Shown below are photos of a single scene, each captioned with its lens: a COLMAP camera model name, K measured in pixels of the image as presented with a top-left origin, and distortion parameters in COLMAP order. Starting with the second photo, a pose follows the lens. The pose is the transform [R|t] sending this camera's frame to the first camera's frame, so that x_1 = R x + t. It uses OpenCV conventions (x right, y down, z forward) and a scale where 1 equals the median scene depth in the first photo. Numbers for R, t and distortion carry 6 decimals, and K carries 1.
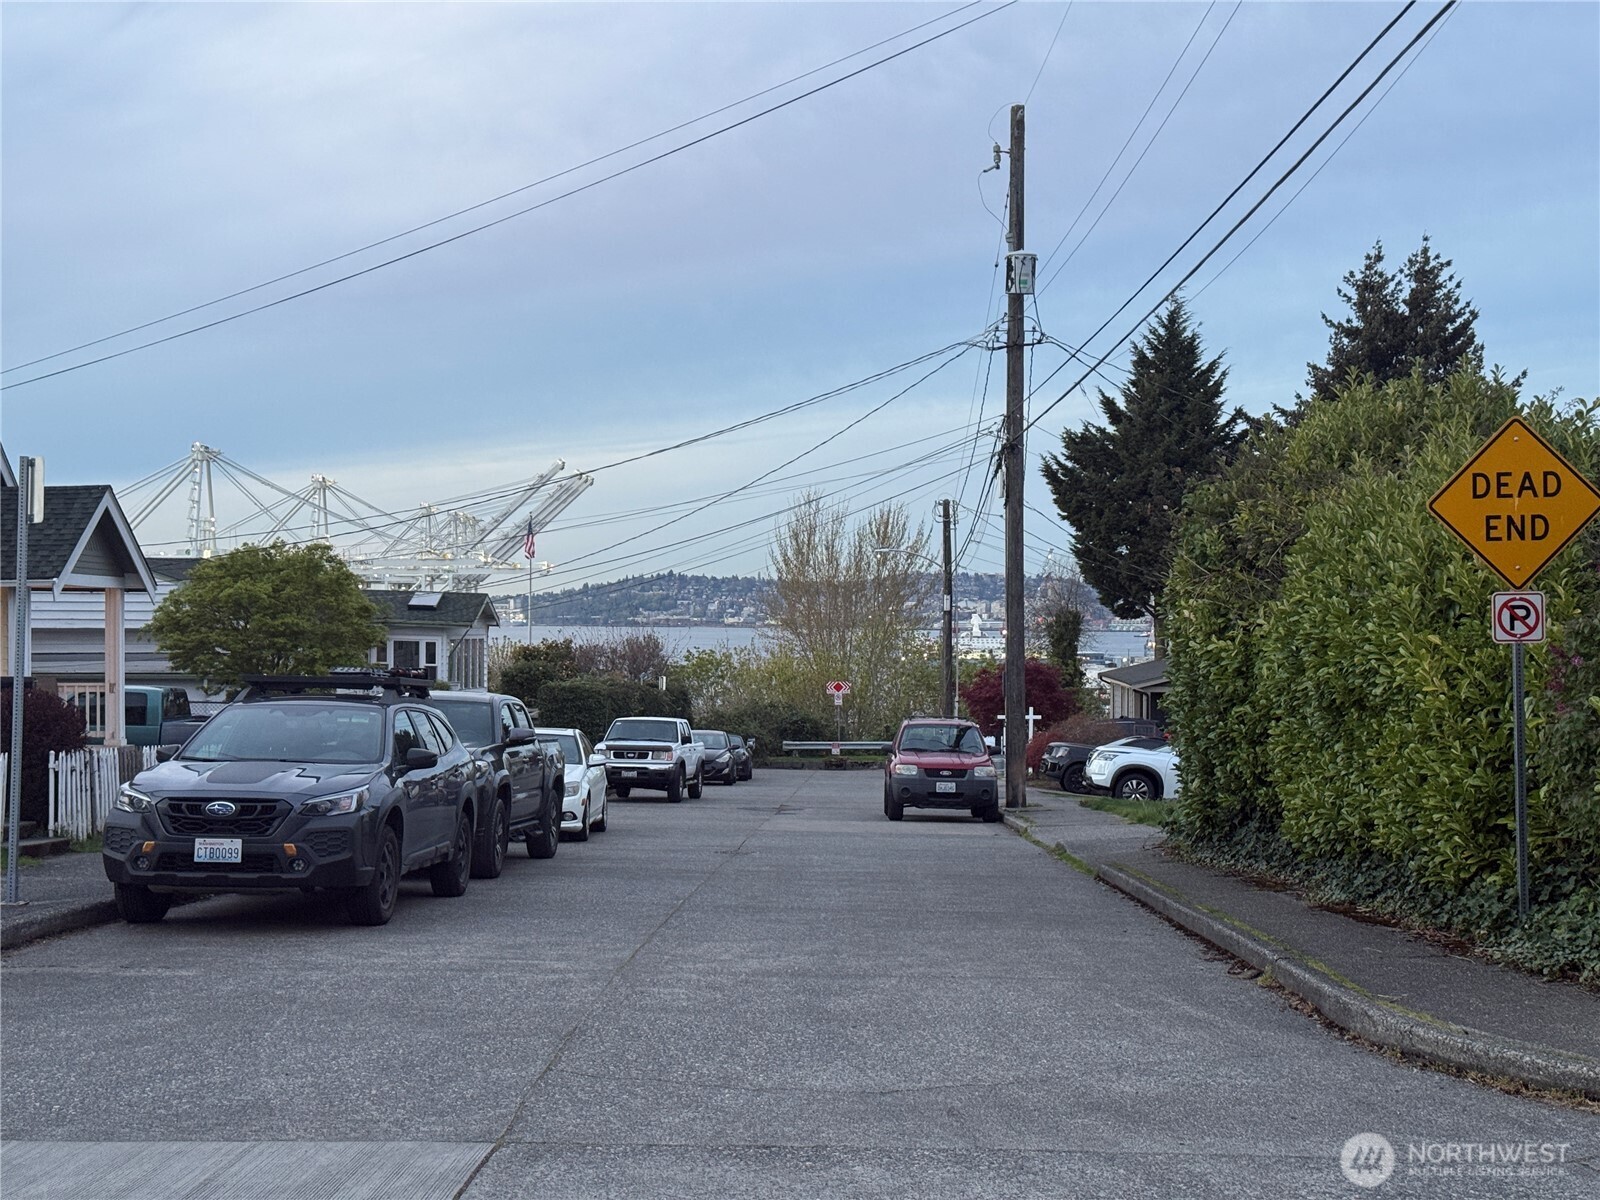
lens RADIAL K [[2207.2, 0, 799.4], [0, 2207.2, 605.5], [0, 0, 1]] dist [0.073073, 0.000000]
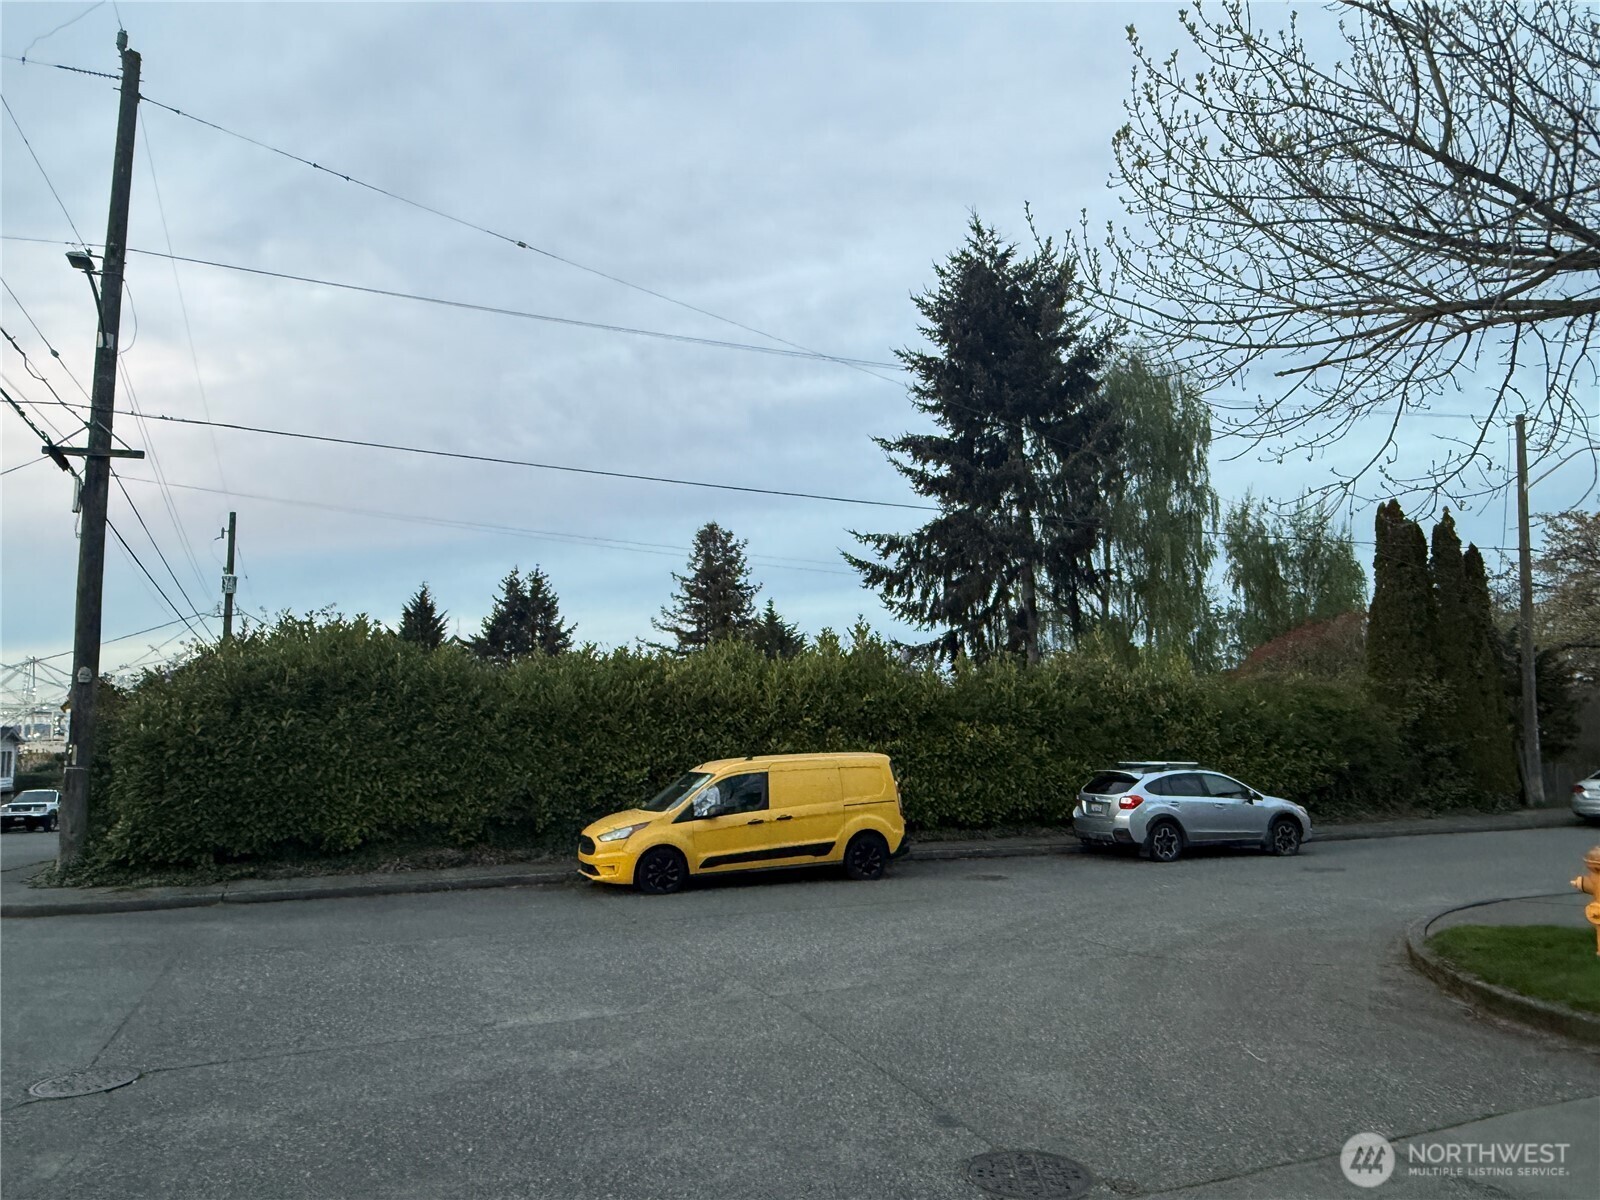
lens RADIAL K [[1016.1, 0, 788.4], [0, 1016.1, 609.5], [0, 0, 1]] dist [-0.005181, -0.001449]
pose [[0.903101, 0.027456, 0.428550, 0.066344], [0.019465, 0.994311, -0.104722, -0.001726], [-0.428988, 0.102917, 0.897428, -0.067992]]
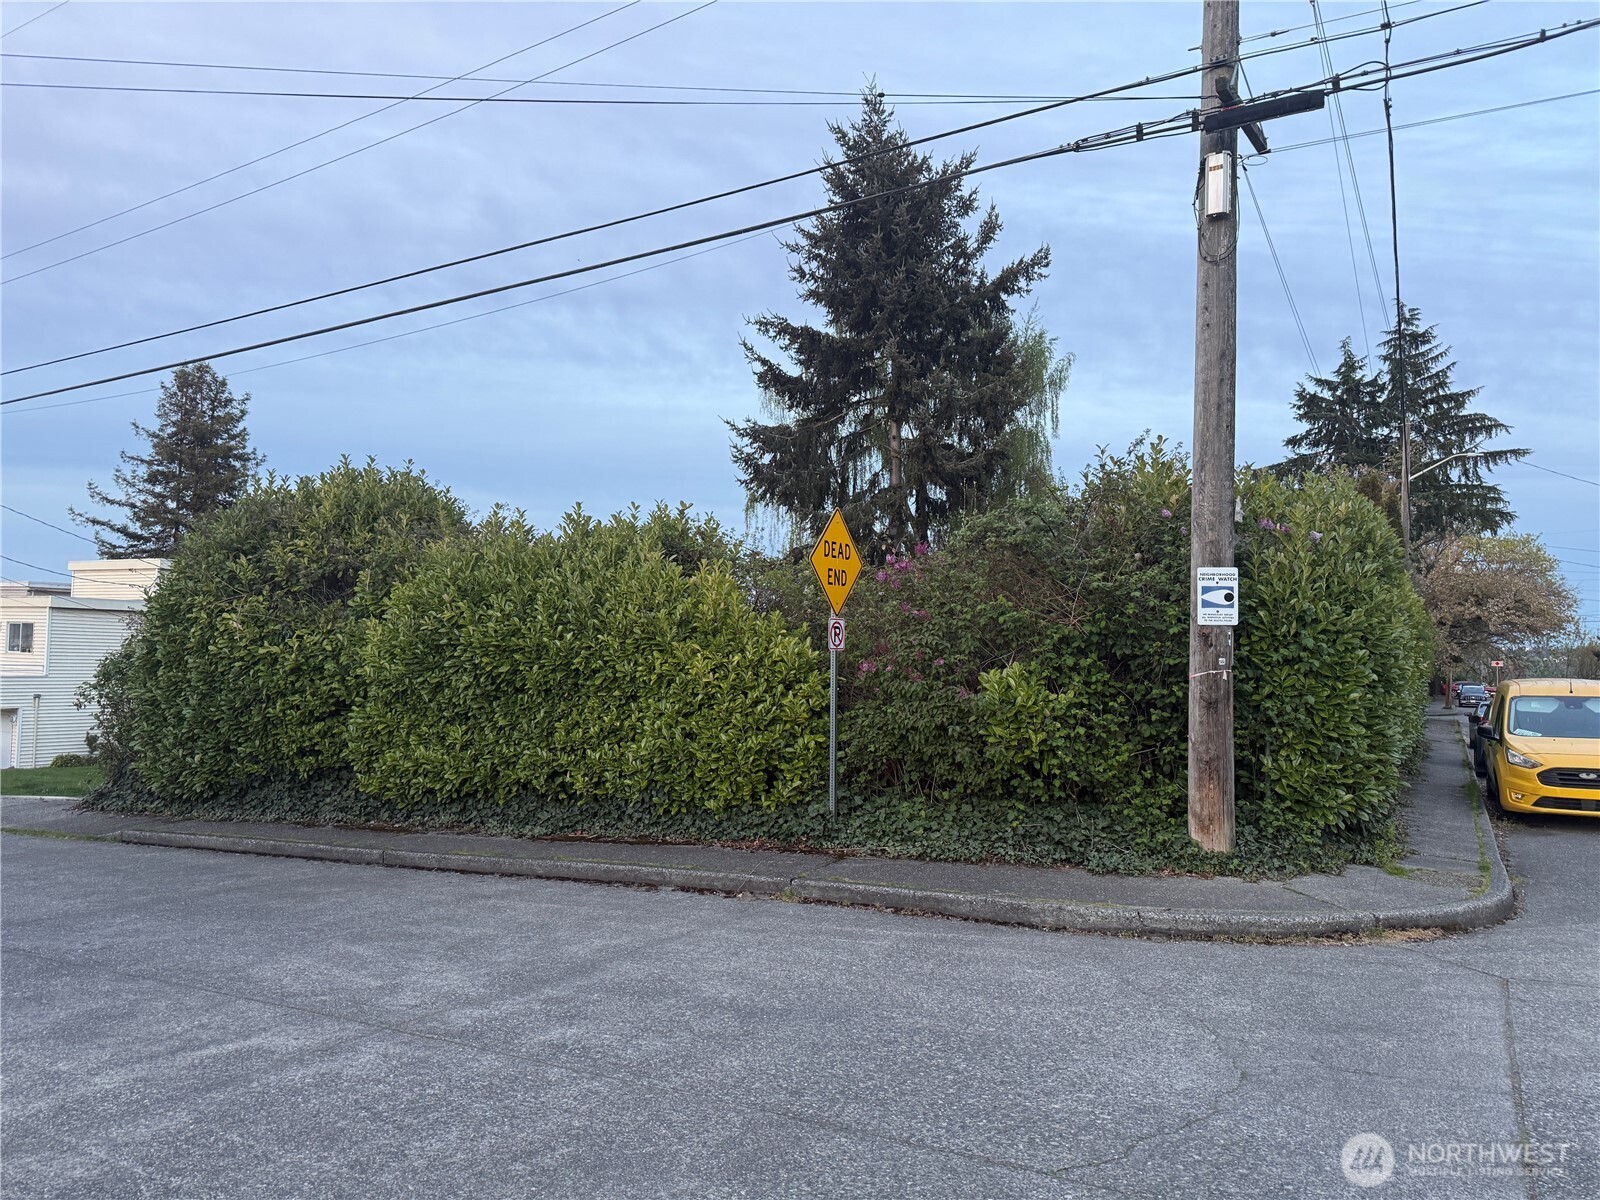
lens RADIAL K [[1099.4, 0, 793.4], [0, 1099.4, 594.1], [0, 0, 1]] dist [0.045865, -0.052159]
pose [[0.480310, 0.056291, 0.875290, -0.056956], [-0.024273, 0.998409, -0.050889, 0.002665], [-0.876763, 0.003196, 0.480913, 0.099712]]
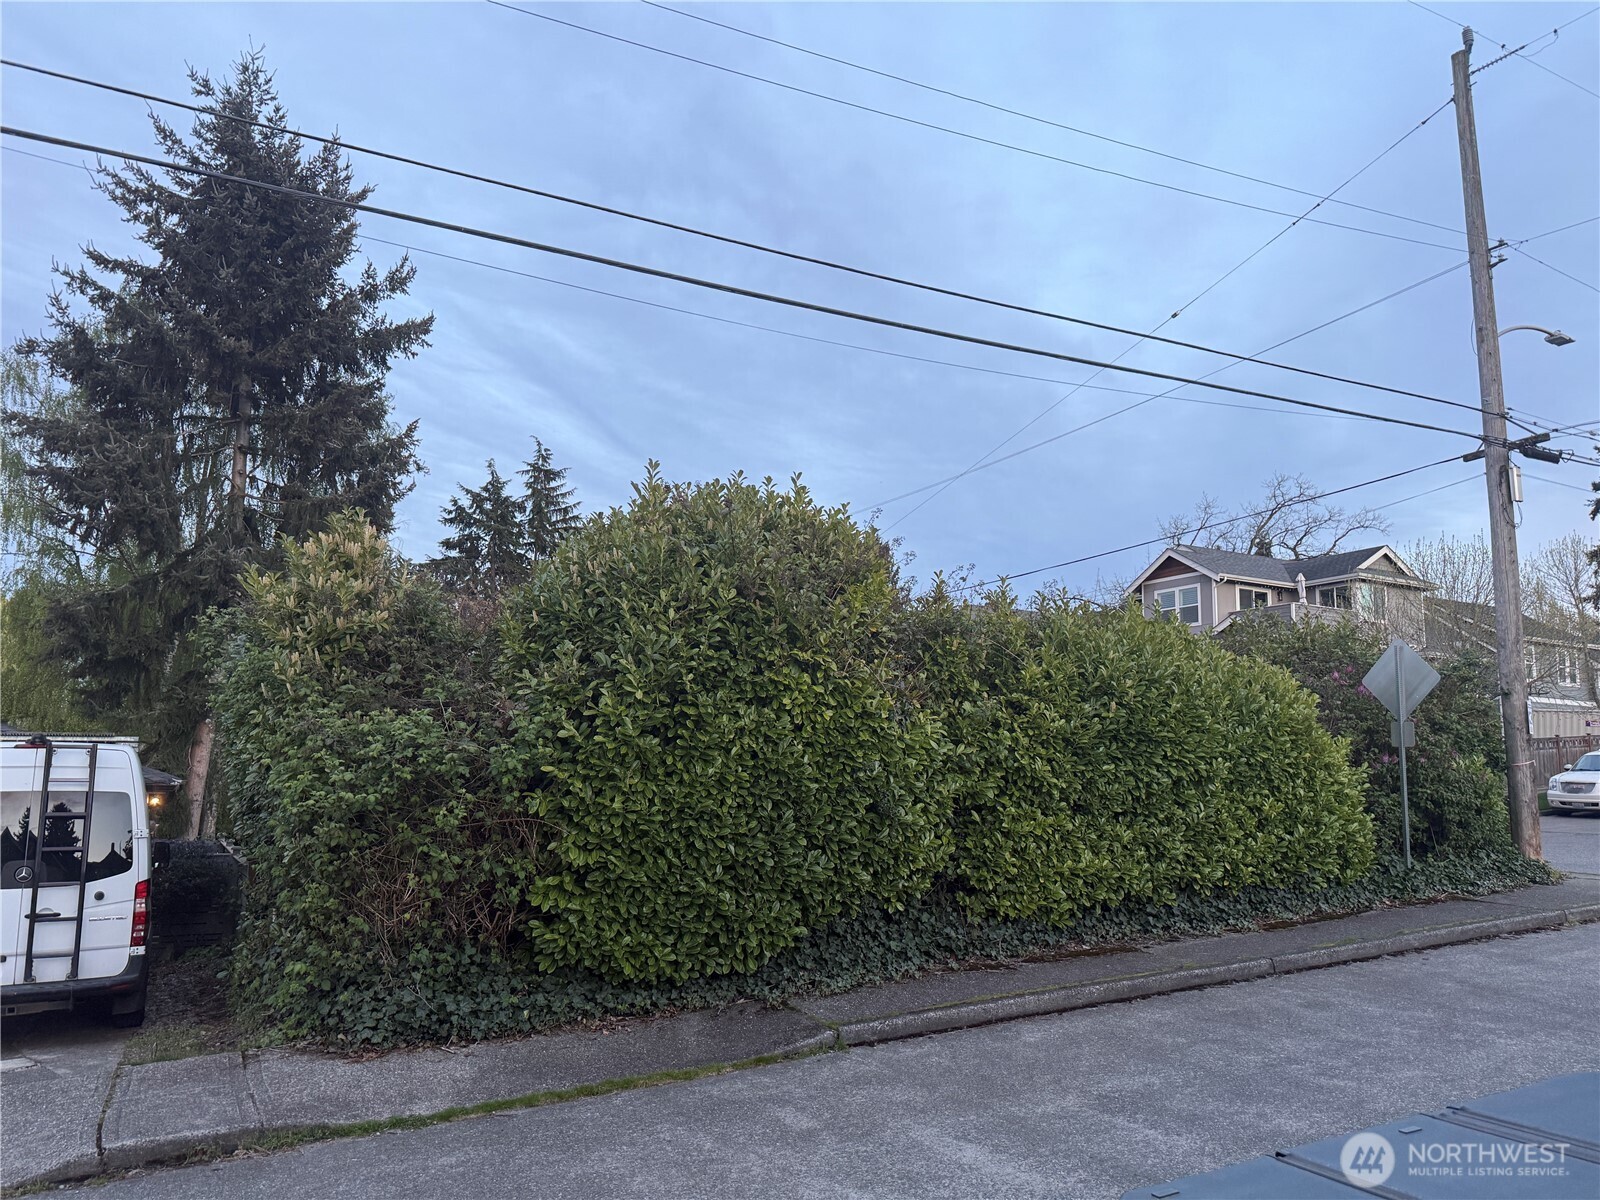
lens RADIAL K [[1099.4, 0, 803.8], [0, 1099.4, 600.9], [0, 0, 1]] dist [0.045865, -0.052159]
pose [[-0.488575, 0.119471, 0.864304, -0.052039], [-0.024654, 0.988295, -0.150547, 0.006987], [-0.872174, -0.094862, -0.479911, 0.288940]]
